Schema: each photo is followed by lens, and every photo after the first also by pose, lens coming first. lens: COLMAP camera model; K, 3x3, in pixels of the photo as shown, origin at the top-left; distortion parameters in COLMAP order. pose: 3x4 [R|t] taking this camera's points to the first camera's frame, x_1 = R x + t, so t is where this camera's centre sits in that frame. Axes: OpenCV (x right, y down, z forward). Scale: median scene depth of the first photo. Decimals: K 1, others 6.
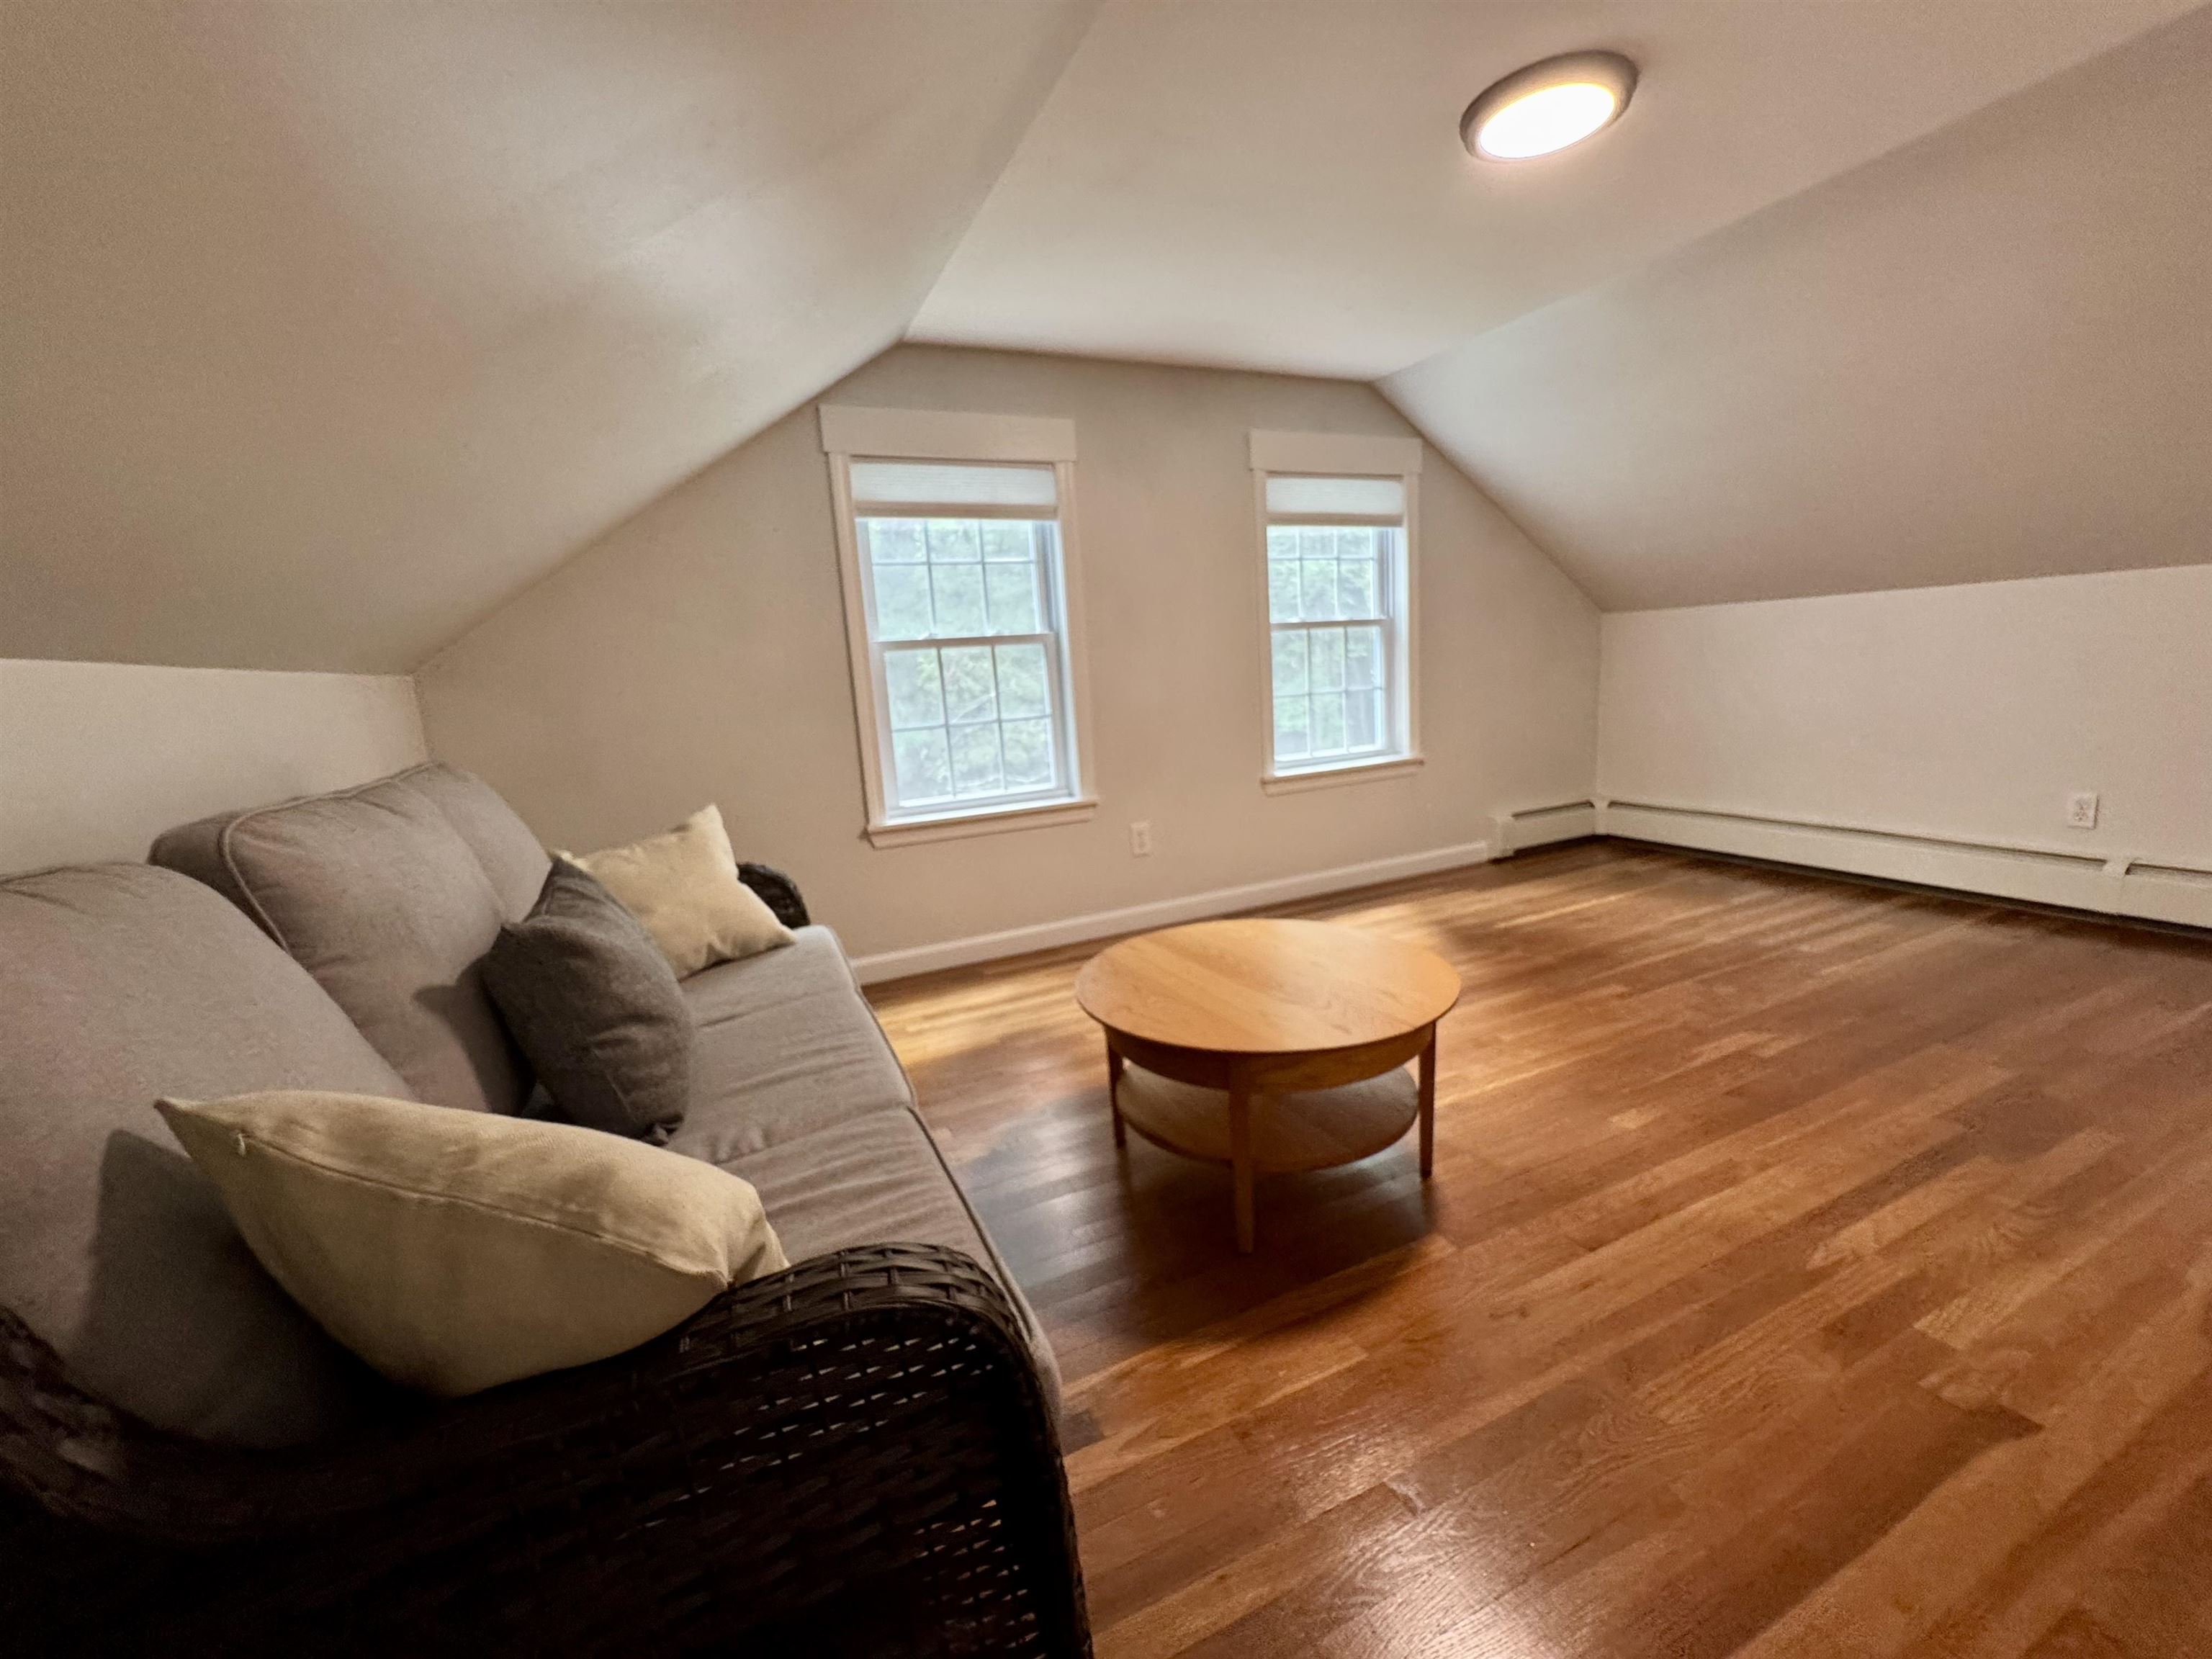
lens RADIAL K [[879.6, 0, 1115.6], [0, 879.6, 829.7], [0, 0, 1]] dist [-0.006189, 0.000193]
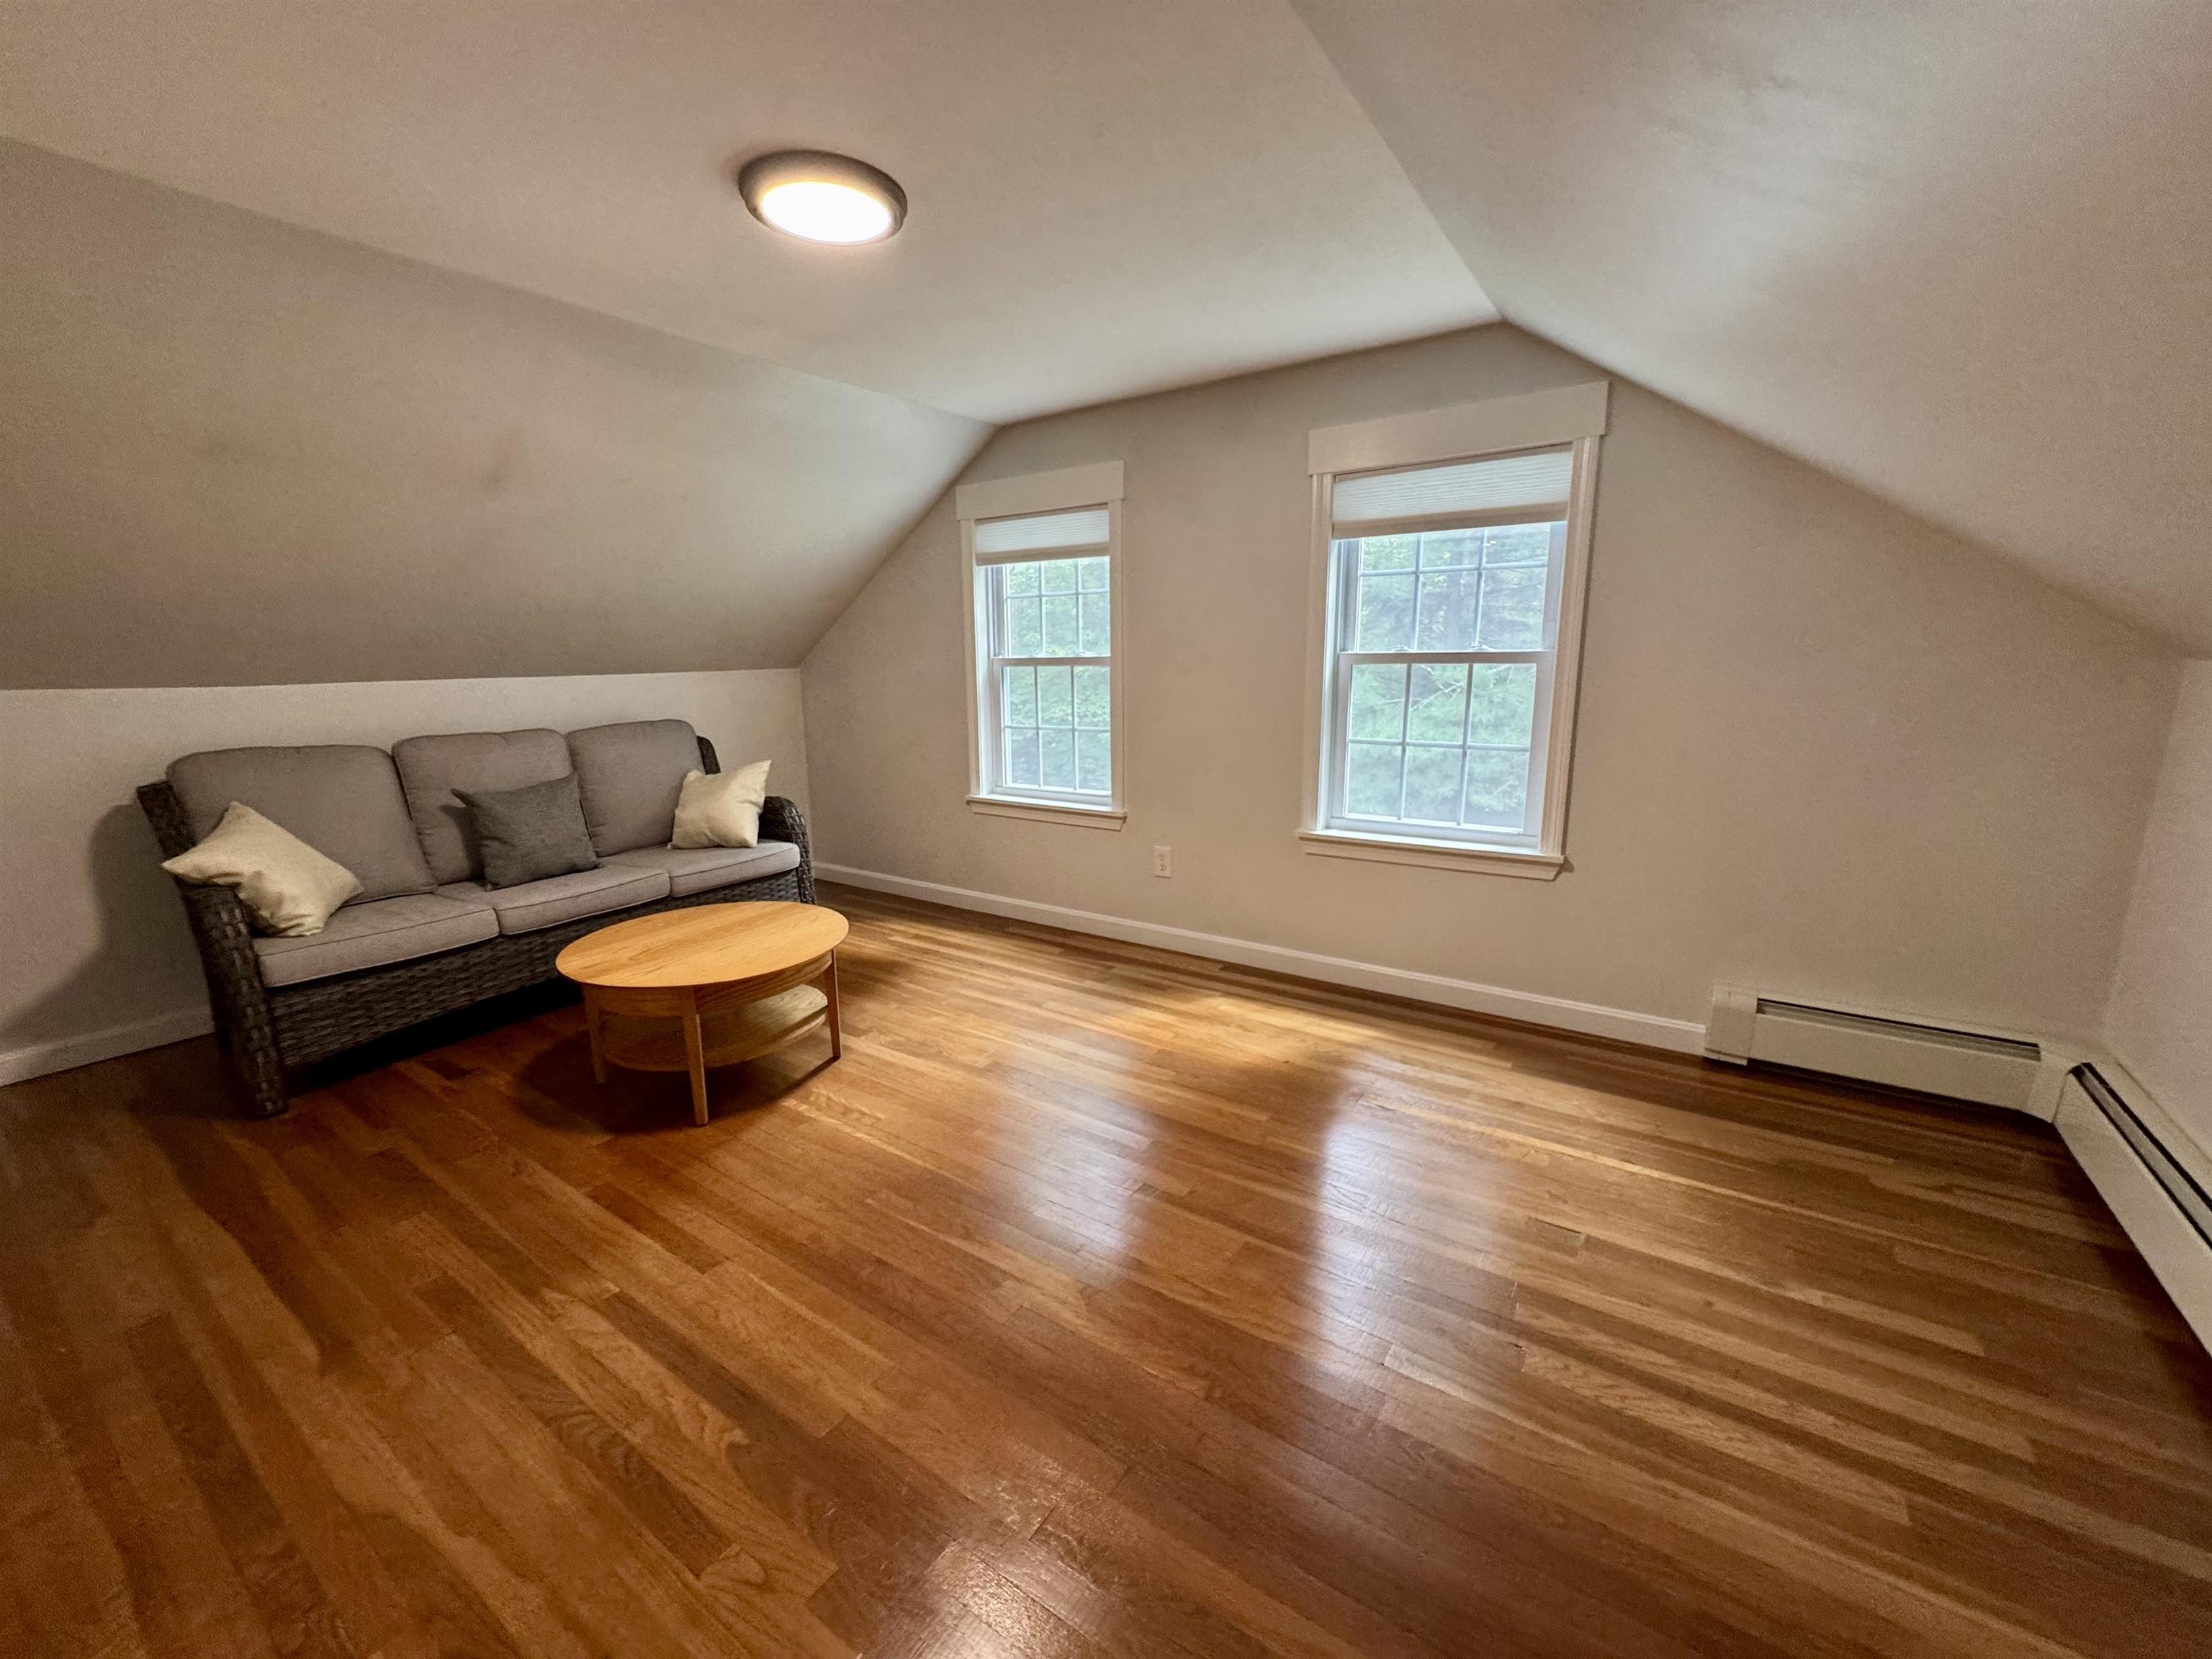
lens RADIAL K [[879.6, 0, 1117.7], [0, 879.6, 829.6], [0, 0, 1]] dist [-0.006189, 0.000193]
pose [[0.518381, 0.221255, -0.826031, 0.899411], [-0.174441, 0.972998, 0.151148, -0.183363], [0.837169, 0.065741, 0.542979, 0.428749]]
